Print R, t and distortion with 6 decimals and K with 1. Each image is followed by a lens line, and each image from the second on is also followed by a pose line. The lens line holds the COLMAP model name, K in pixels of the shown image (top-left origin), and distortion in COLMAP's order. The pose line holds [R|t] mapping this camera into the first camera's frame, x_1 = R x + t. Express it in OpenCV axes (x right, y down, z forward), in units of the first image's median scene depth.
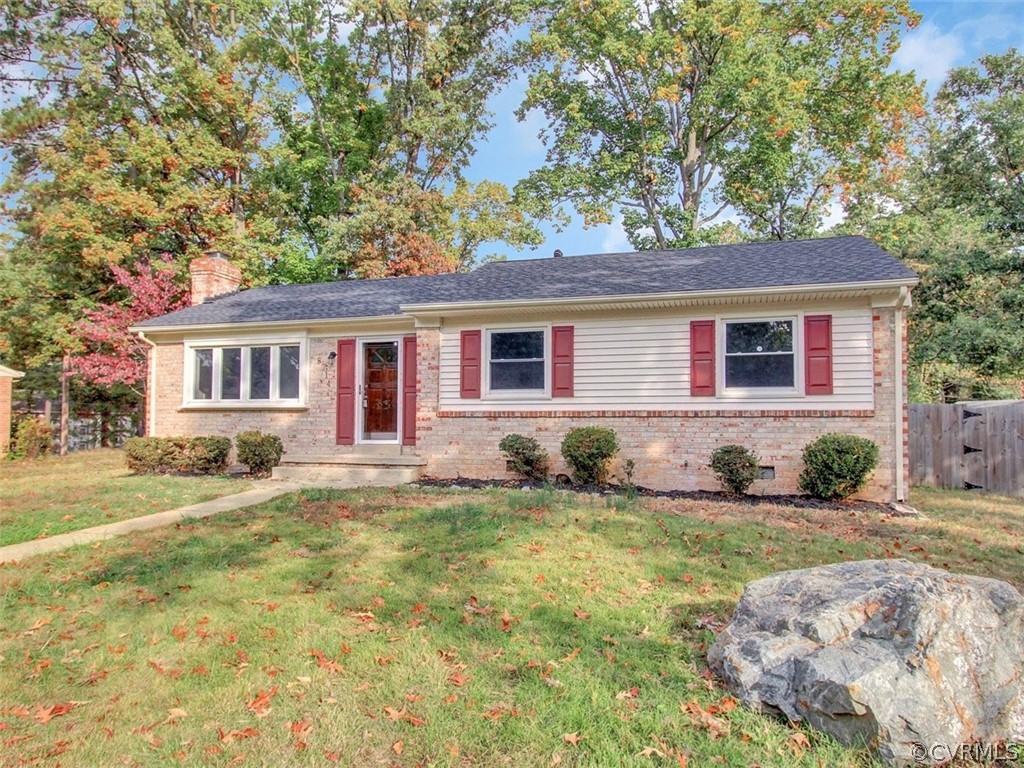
lens RADIAL K [[599.0, 0, 512.3], [0, 599.0, 382.8], [0, 0, 1]] dist [0.017042, -0.000455]
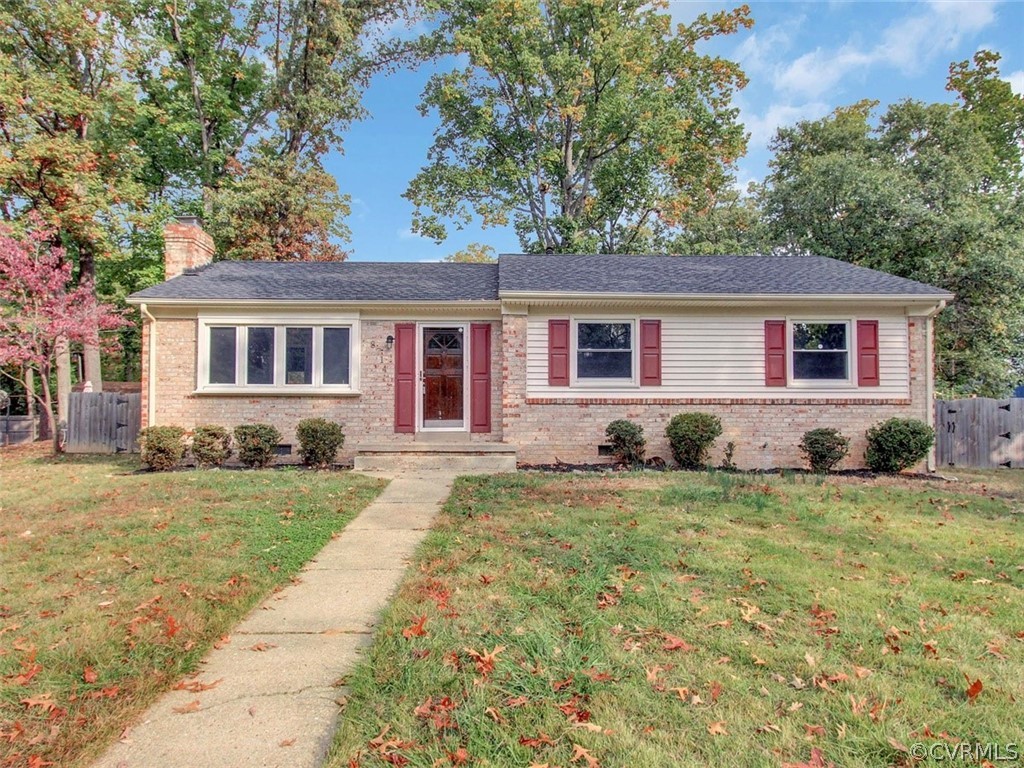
lens RADIAL K [[557.2, 0, 512.0], [0, 557.2, 387.0], [0, 0, 1]] dist [0.015846, 0.000082]
pose [[0.958608, 0.010665, 0.284530, -0.417020], [-0.017830, 0.999586, 0.022601, 0.007525], [-0.284172, -0.026739, 0.958401, 0.104625]]
